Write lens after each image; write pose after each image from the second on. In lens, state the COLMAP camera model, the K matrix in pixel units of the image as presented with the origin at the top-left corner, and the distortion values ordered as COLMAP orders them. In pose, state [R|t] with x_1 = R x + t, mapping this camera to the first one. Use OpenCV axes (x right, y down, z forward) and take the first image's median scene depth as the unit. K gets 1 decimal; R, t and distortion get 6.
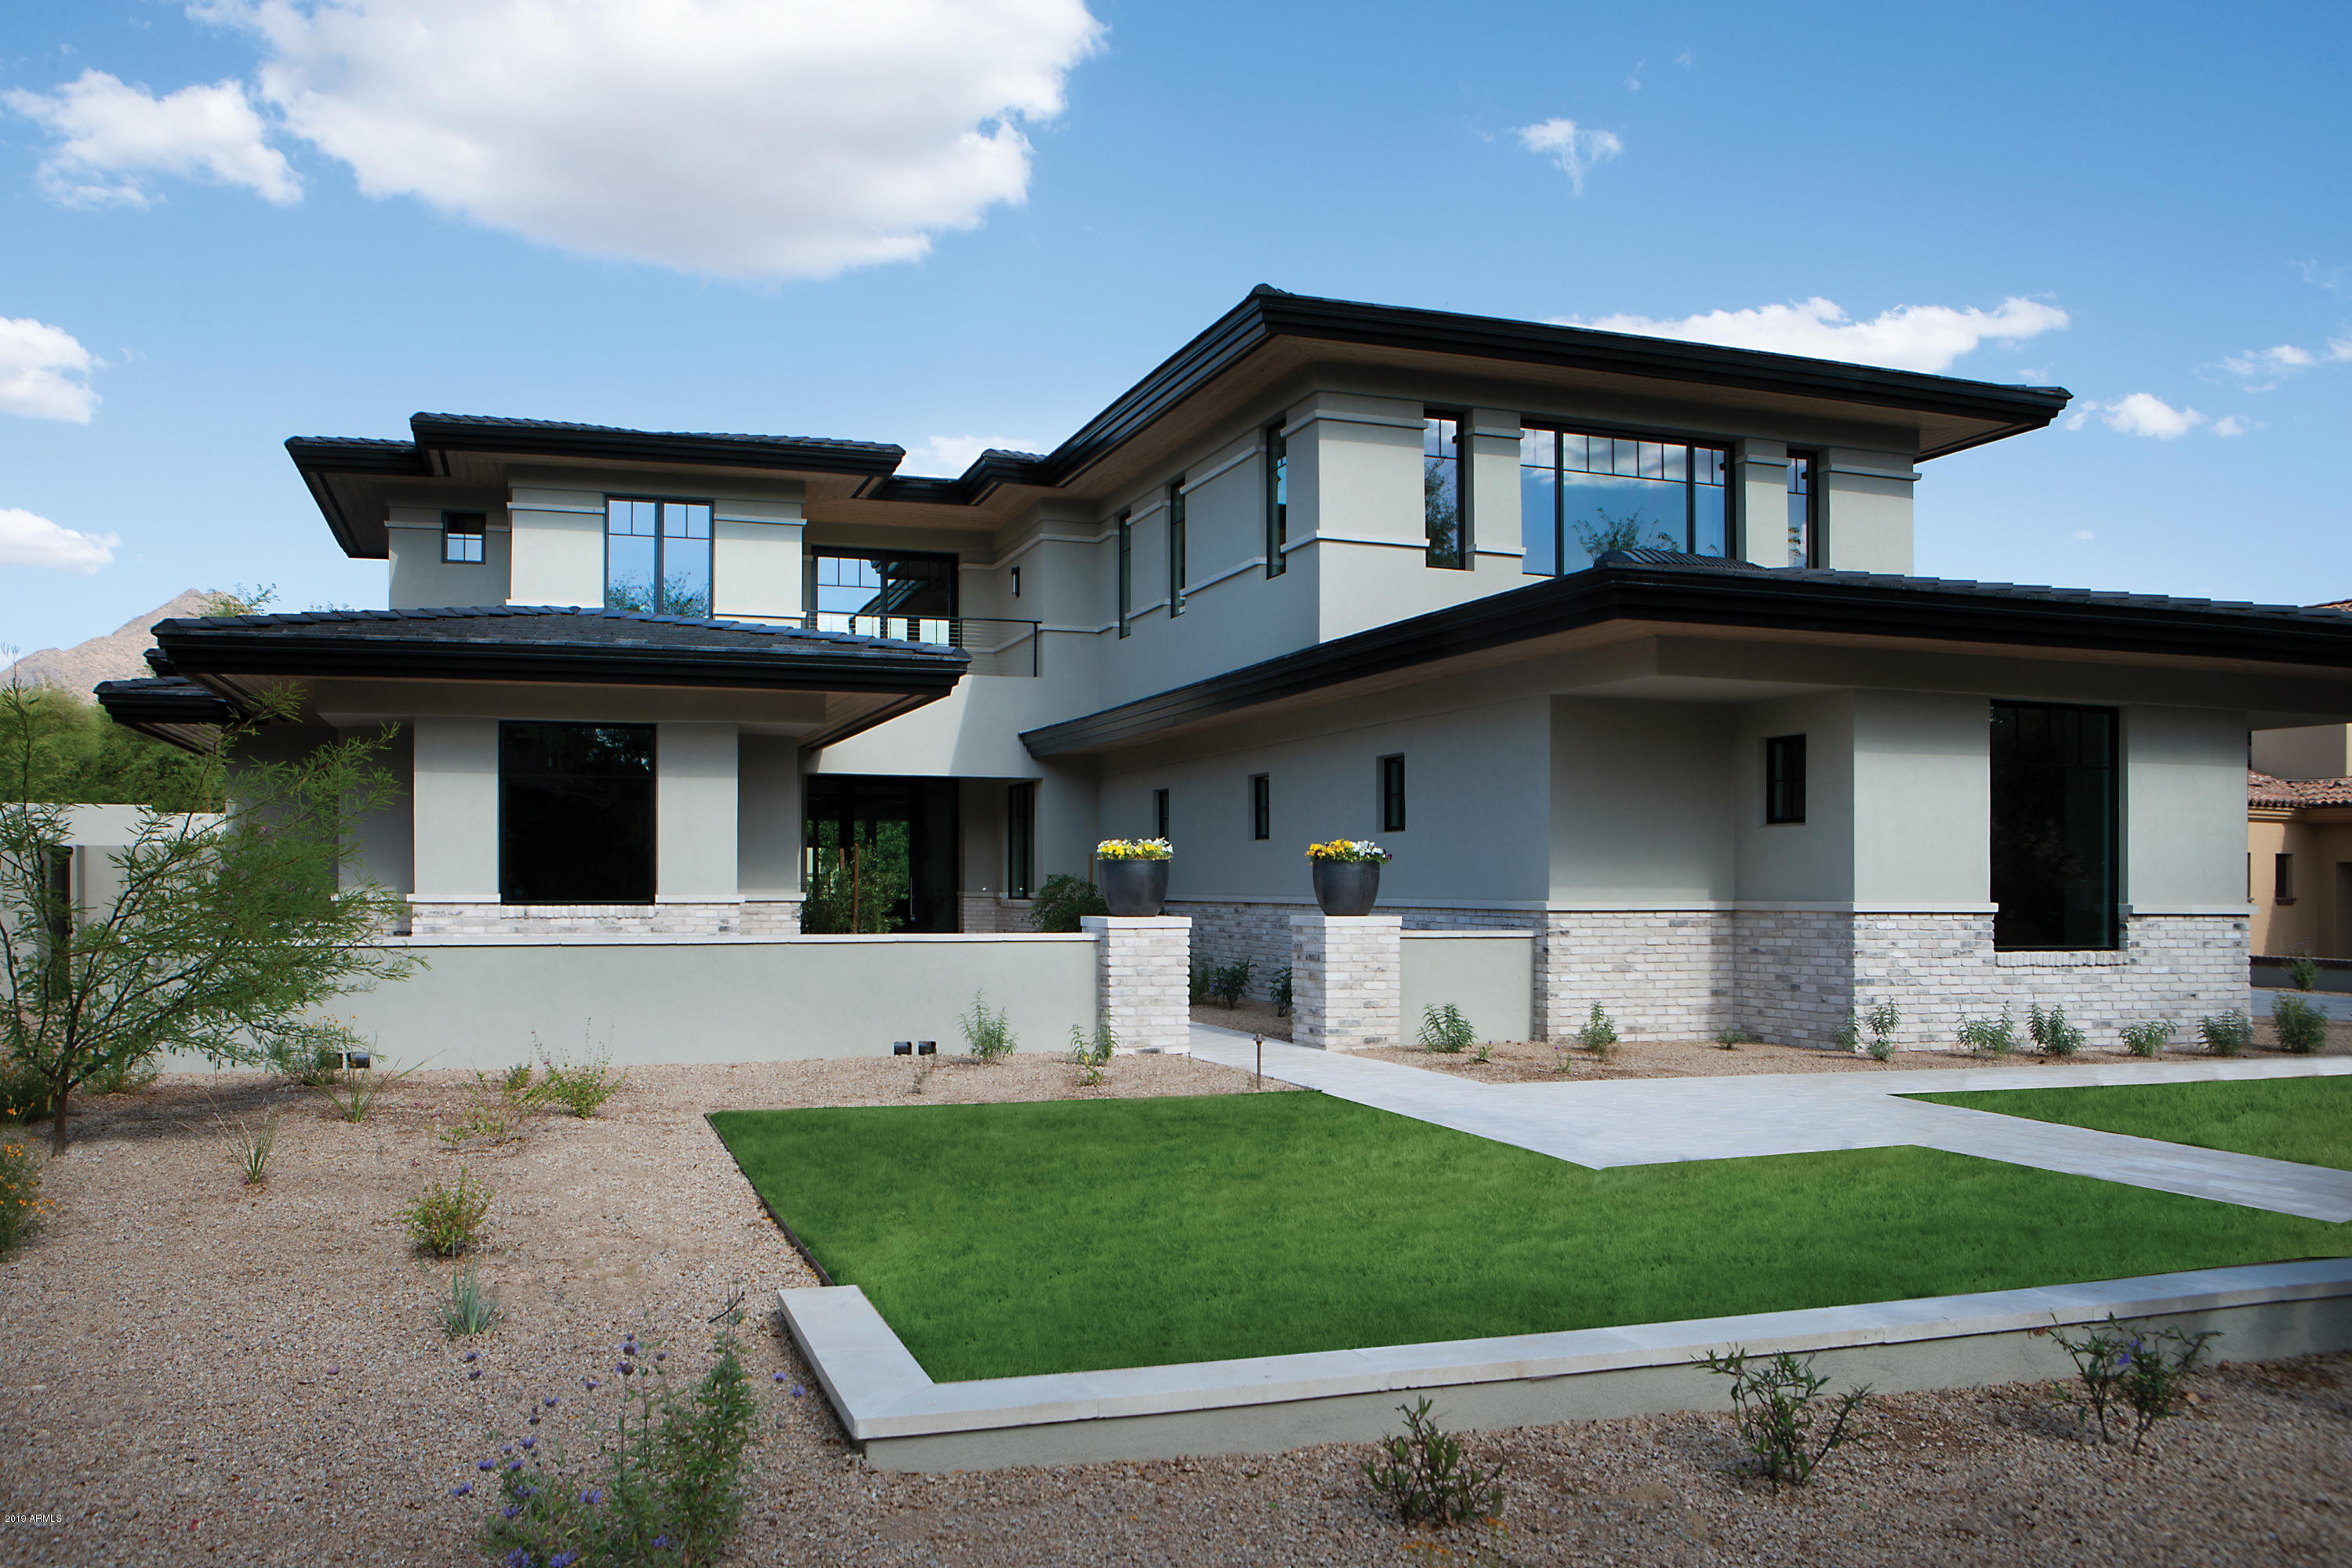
lens RADIAL K [[1663.4, 0, 1176.0], [0, 1663.4, 784.0], [0, 0, 1]] dist [-0.044423, 0.002109]
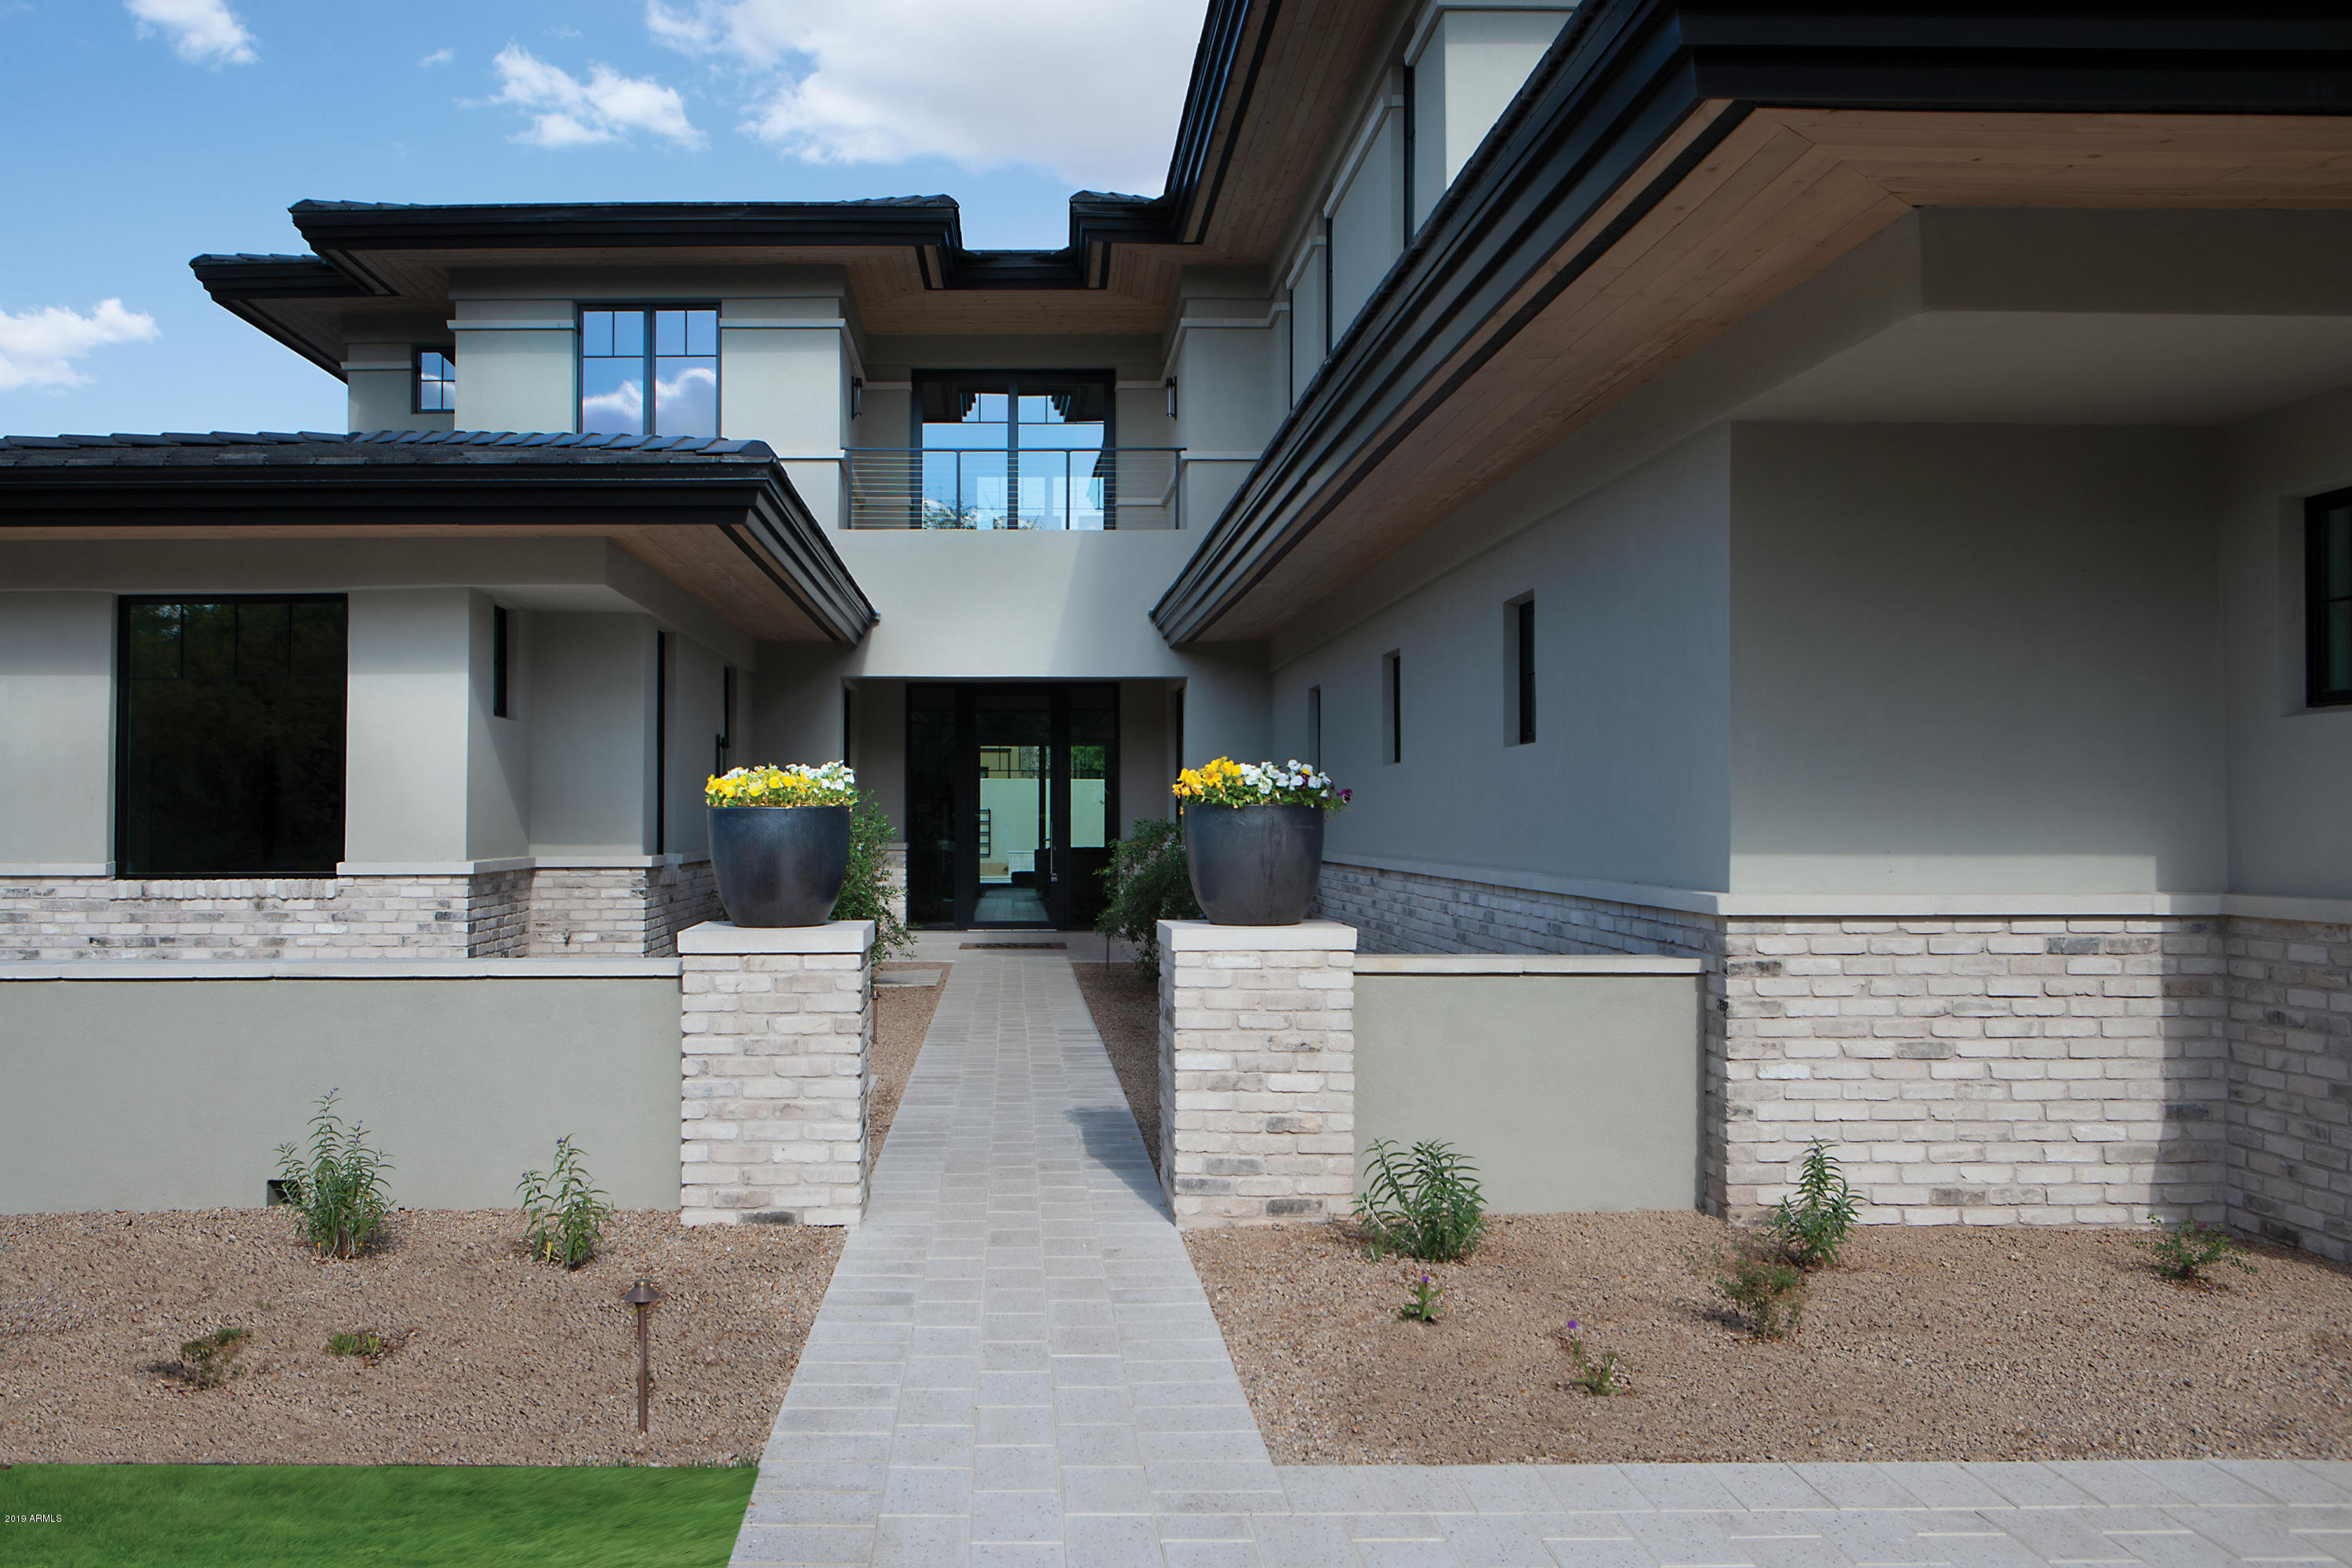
lens RADIAL K [[1827.8, 0, 1169.6], [0, 1827.8, 701.9], [0, 0, 1]] dist [0.006943, -0.009613]
pose [[0.958639, -0.022385, -0.283743, 0.217728], [0.021681, 0.999749, -0.005625, 0.019247], [0.283798, -0.000760, 0.958884, 0.488137]]
